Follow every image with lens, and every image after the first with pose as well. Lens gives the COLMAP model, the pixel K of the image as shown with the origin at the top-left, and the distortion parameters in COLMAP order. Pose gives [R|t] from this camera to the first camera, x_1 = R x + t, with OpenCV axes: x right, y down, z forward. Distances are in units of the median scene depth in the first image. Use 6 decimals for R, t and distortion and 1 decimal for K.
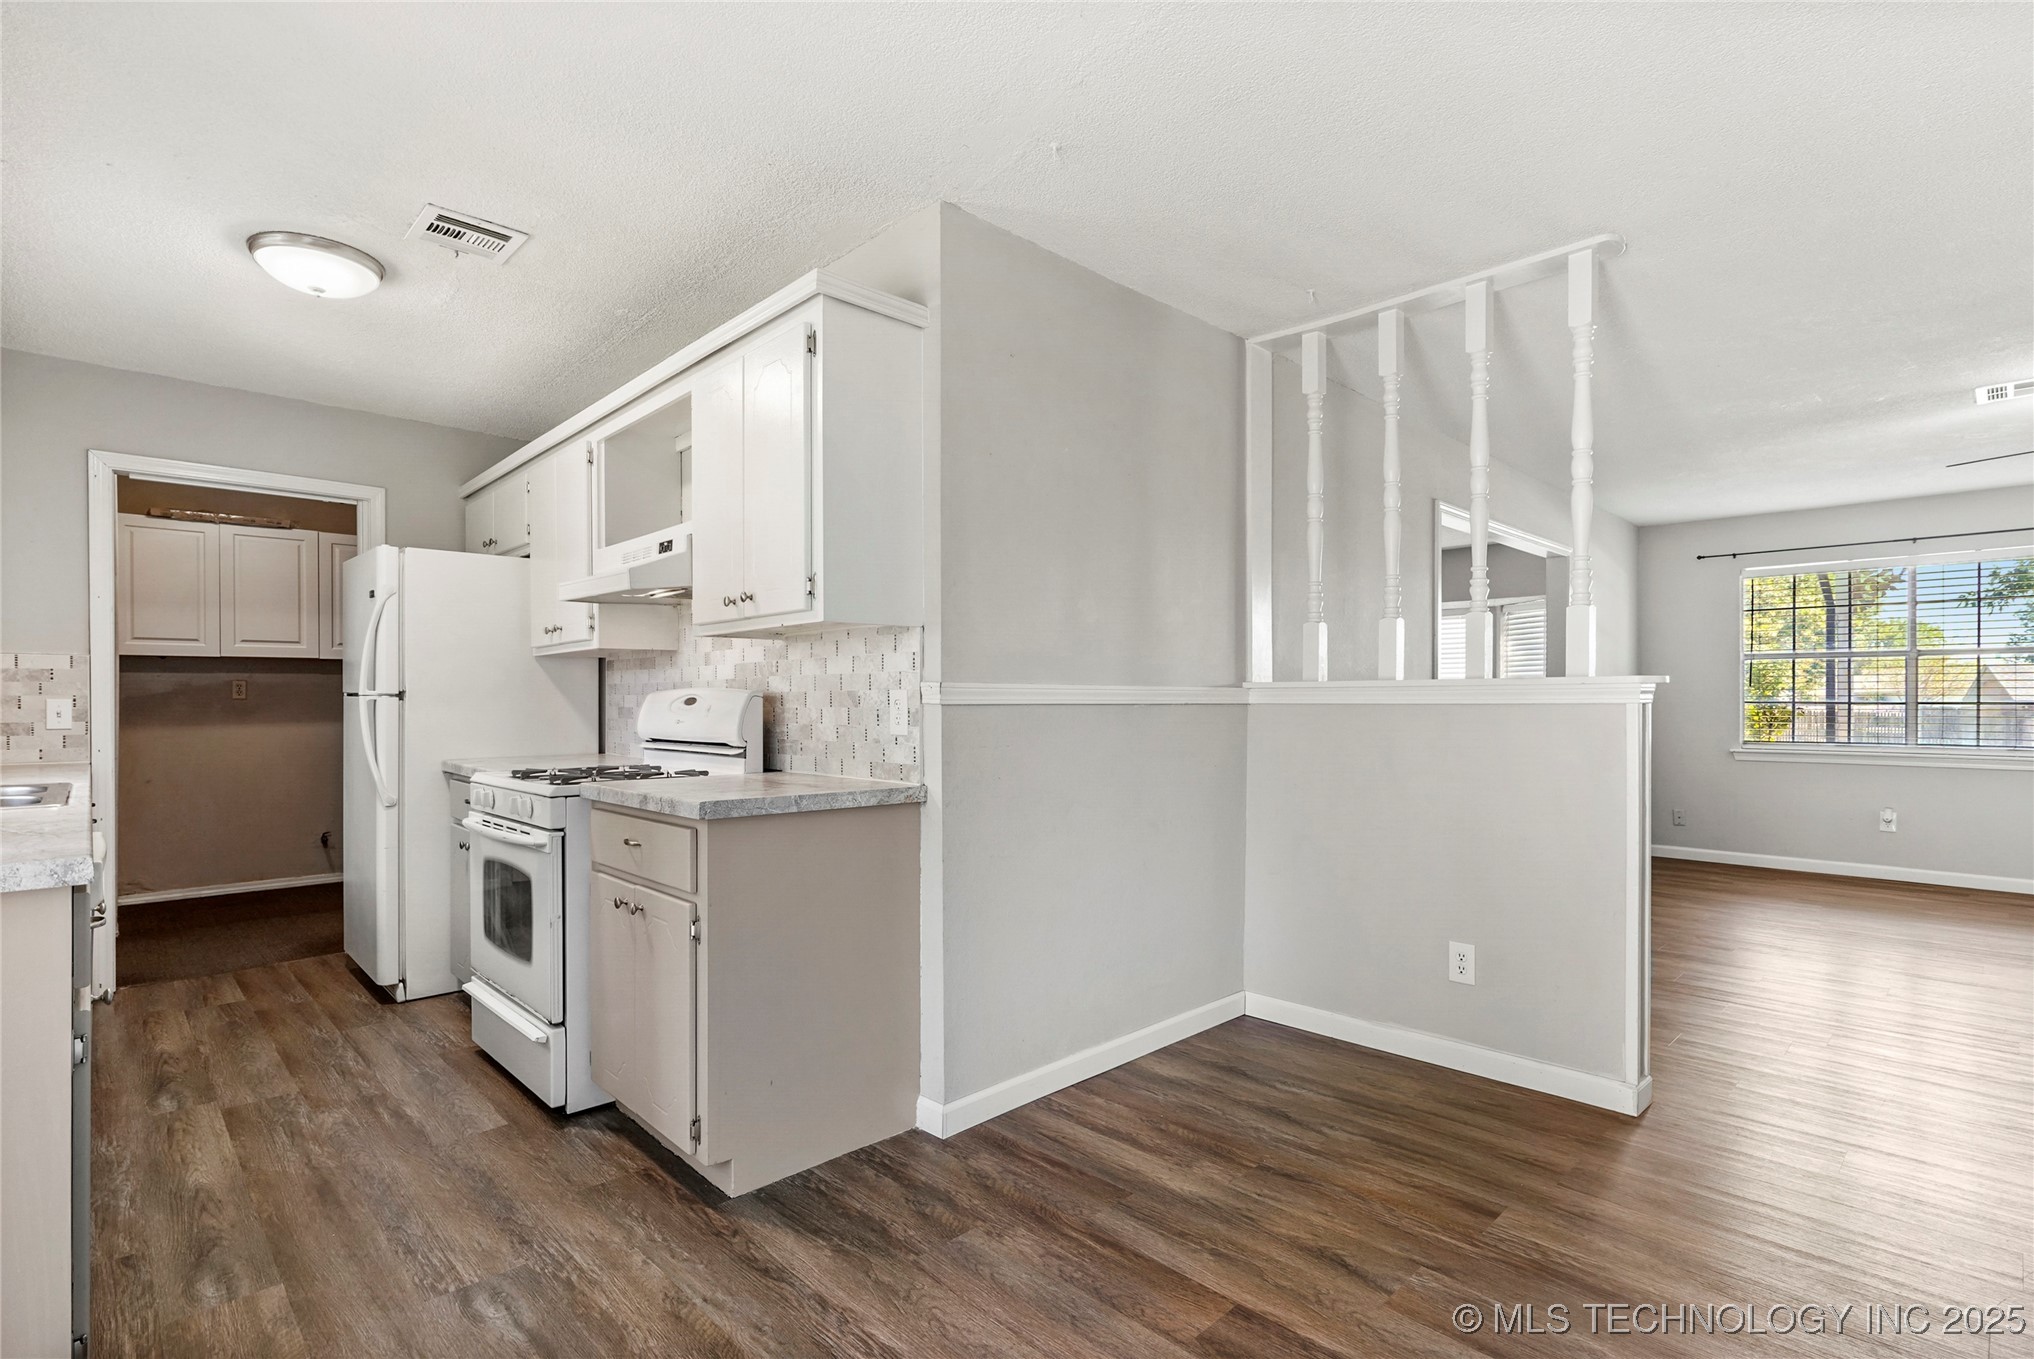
lens RADIAL K [[972.4, 0, 1018.3], [0, 972.4, 705.8], [0, 0, 1]] dist [-0.003019, 0.006111]
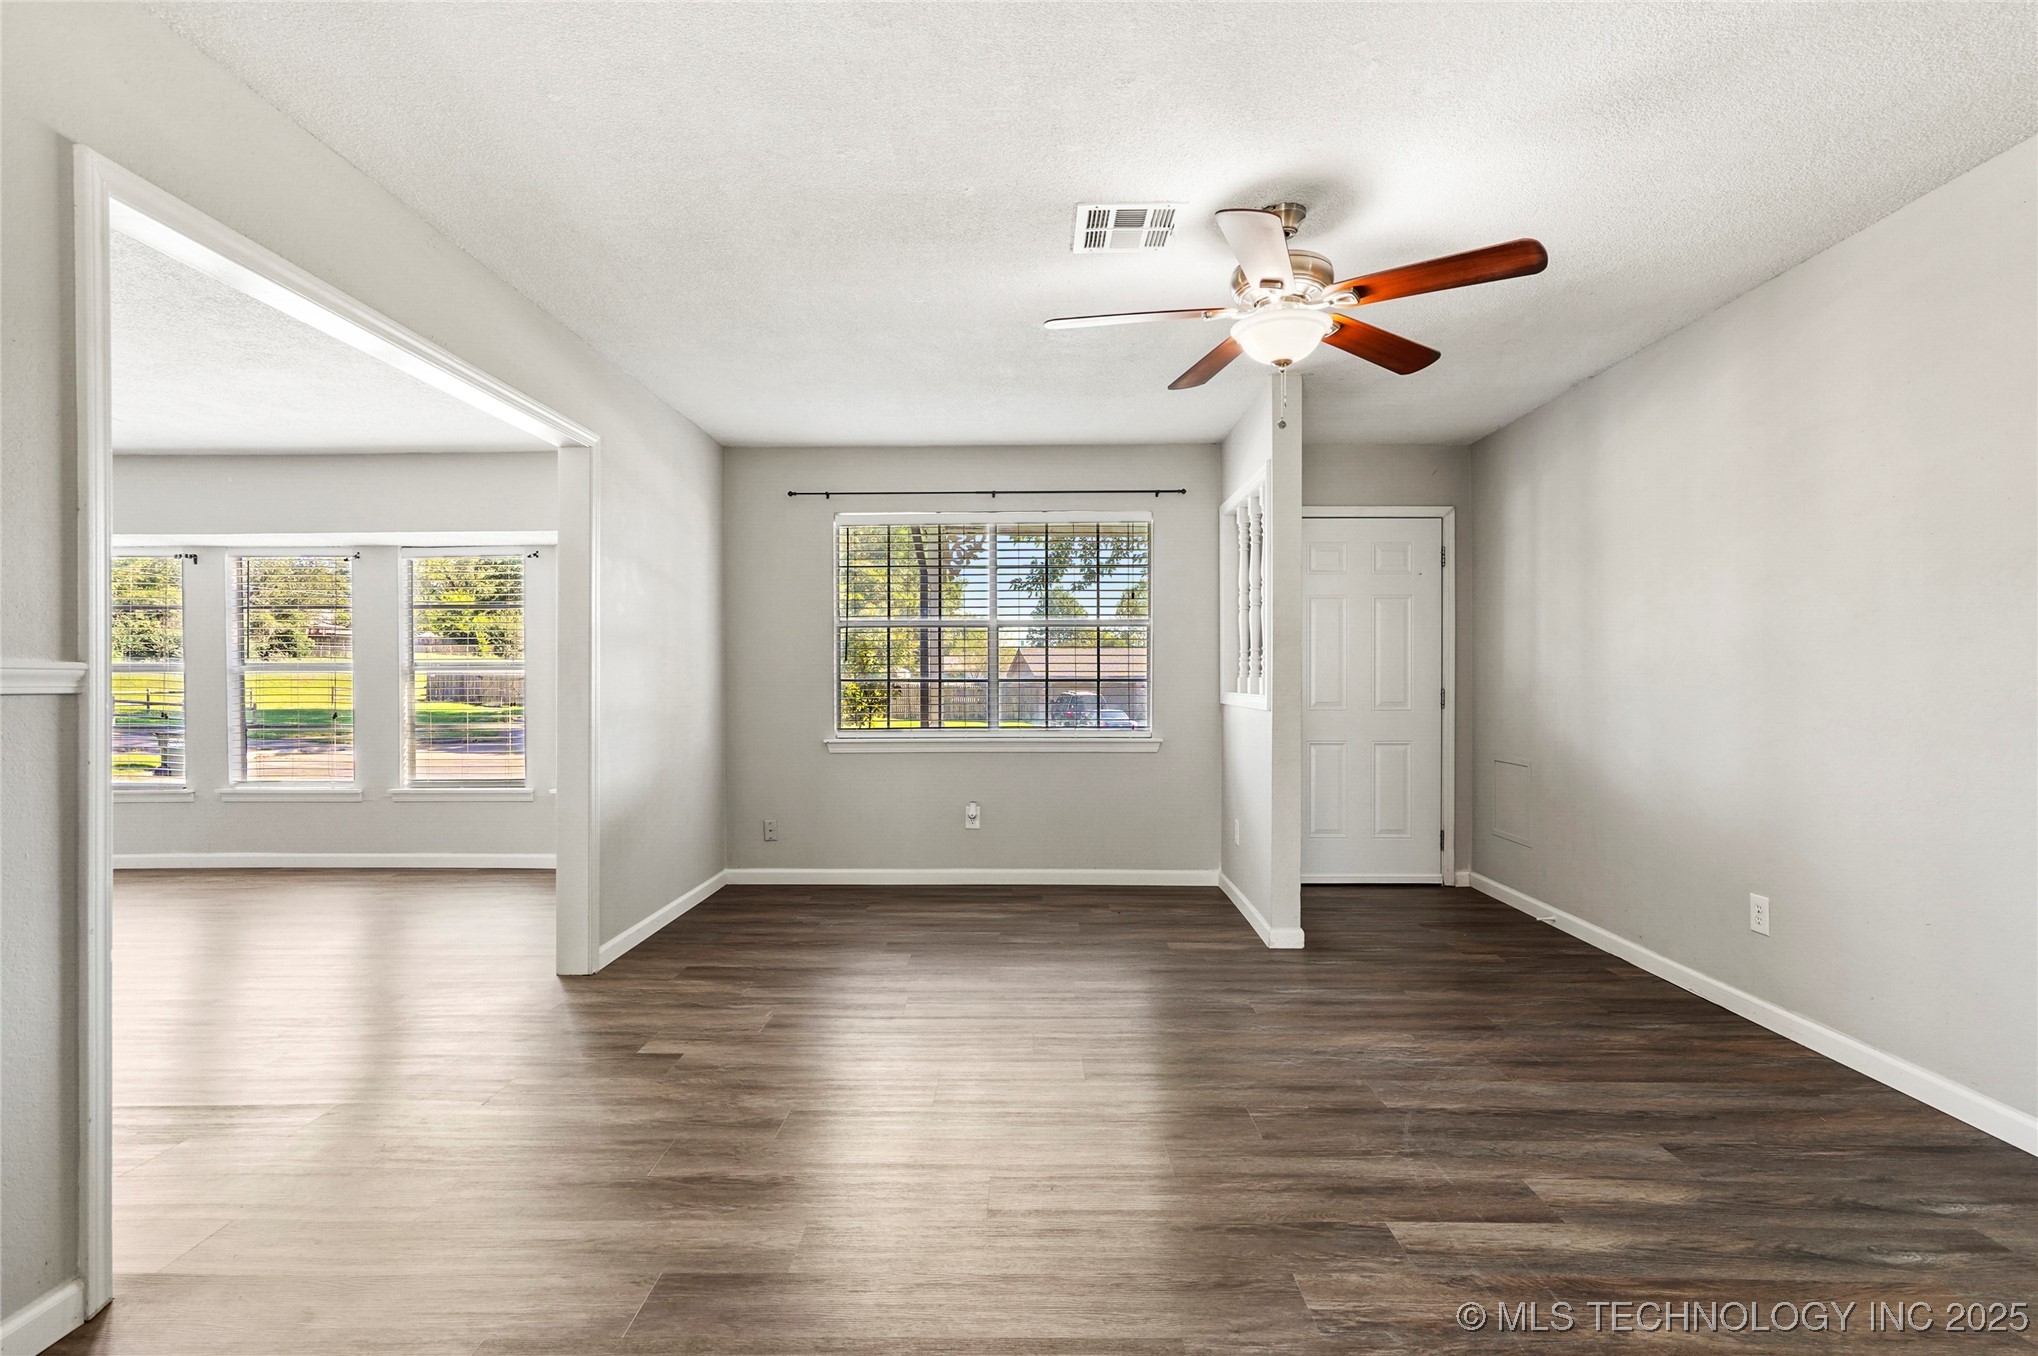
lens RADIAL K [[974.3, 0, 1011.8], [0, 974.3, 664.6], [0, 0, 1]] dist [-0.003019, 0.006111]
pose [[0.712773, 0.005676, 0.701372, 0.297038], [0.007571, 0.999847, -0.015785, -0.003088], [-0.701354, 0.016561, 0.712621, 0.344444]]
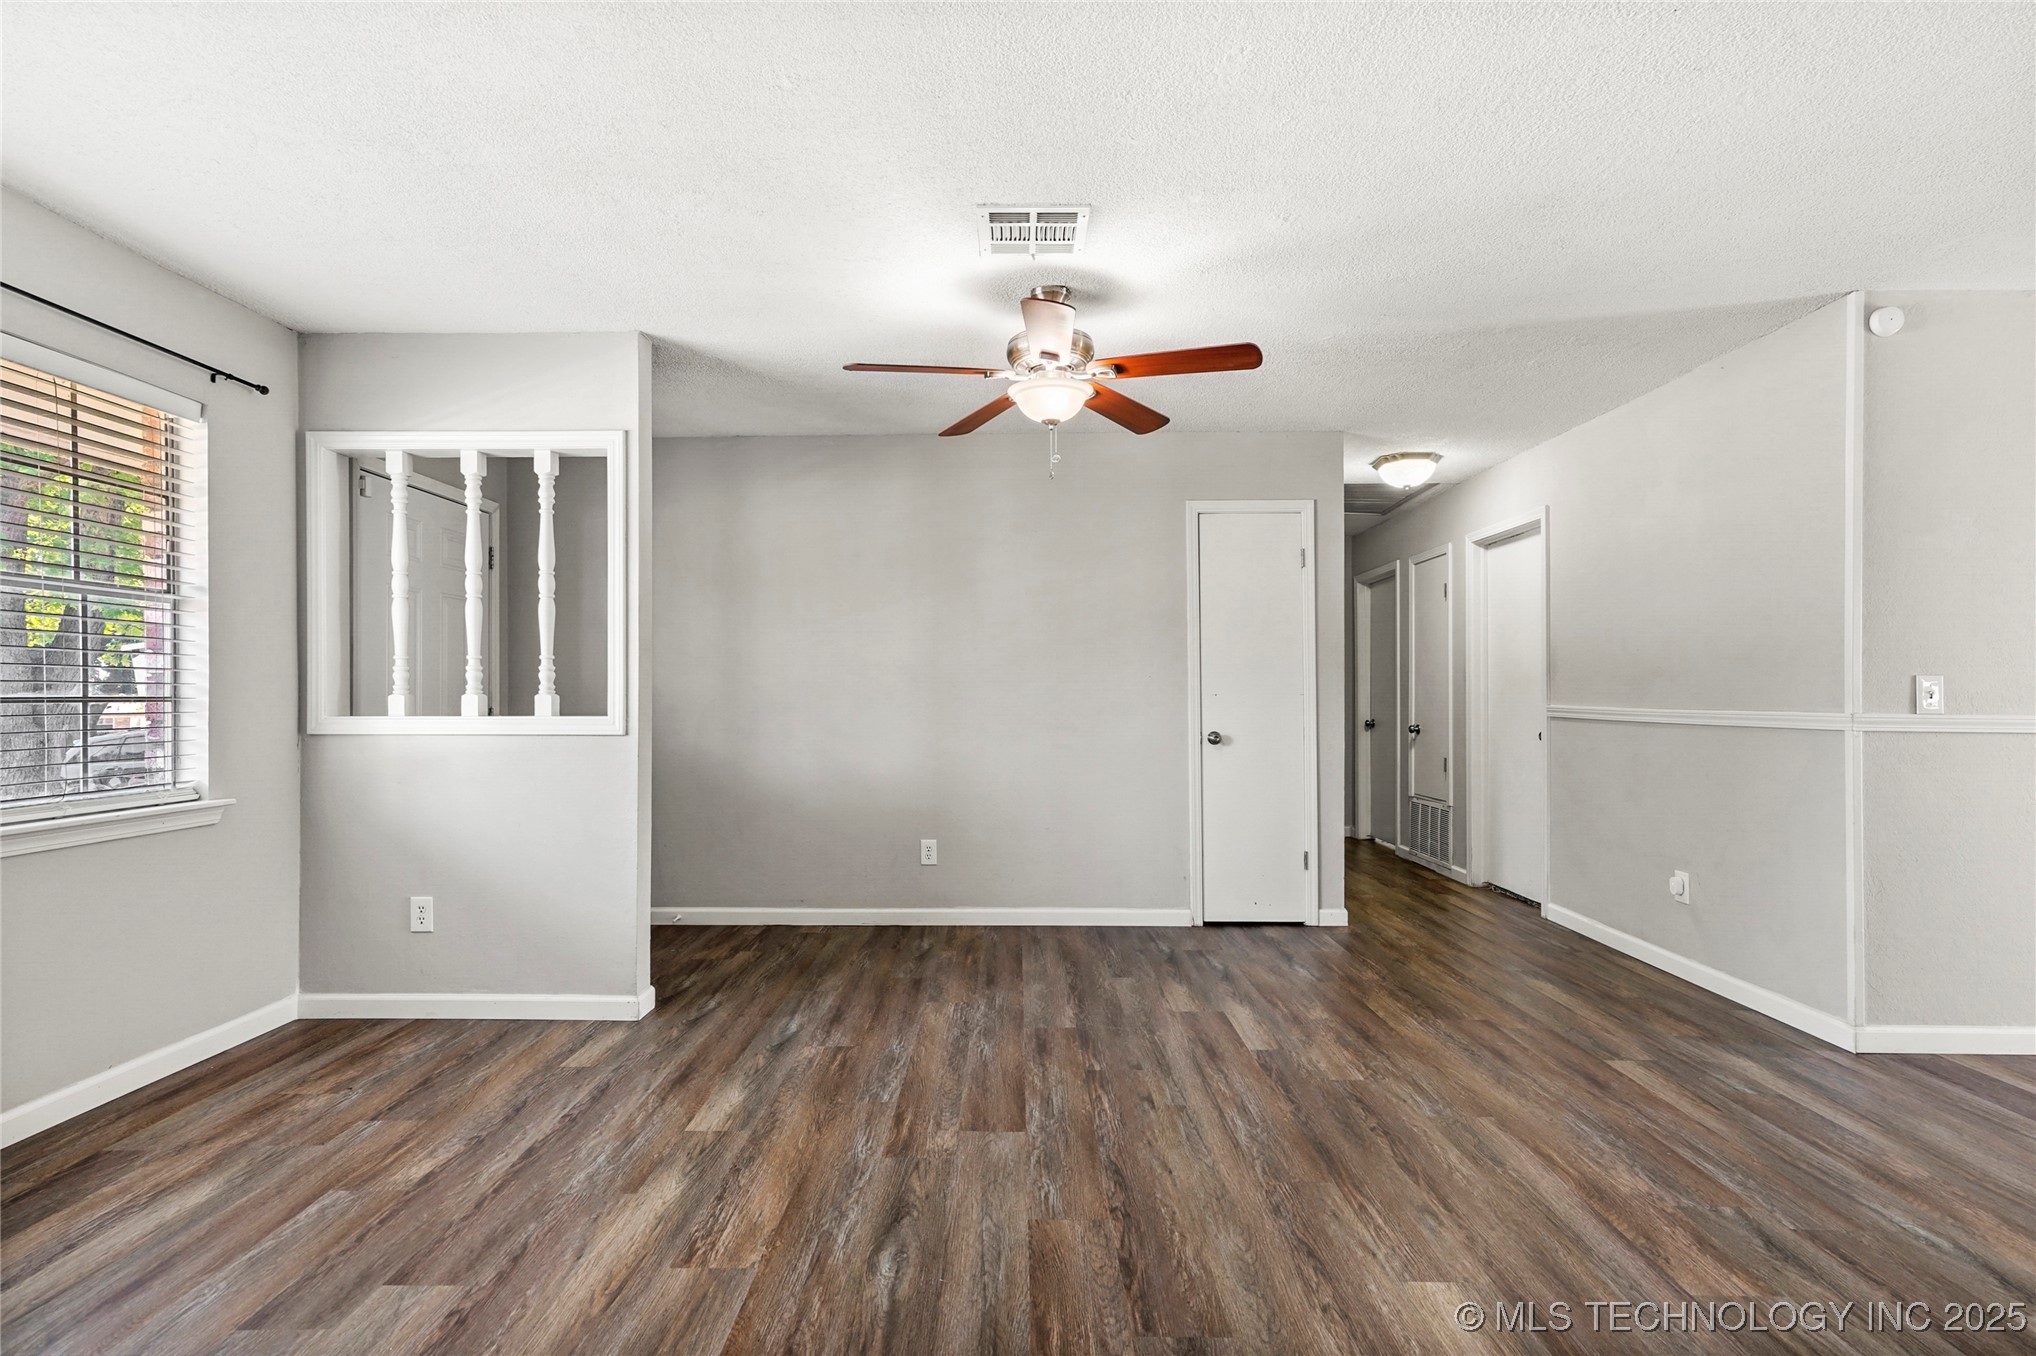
lens RADIAL K [[973.3, 0, 1008.8], [0, 973.3, 685.9], [0, 0, 1]] dist [-0.003019, 0.006111]
pose [[-0.705239, 0.002524, 0.708965, 0.345971], [0.002766, 0.999996, -0.000808, -0.007440], [-0.708965, 0.001391, -0.705243, 0.908707]]
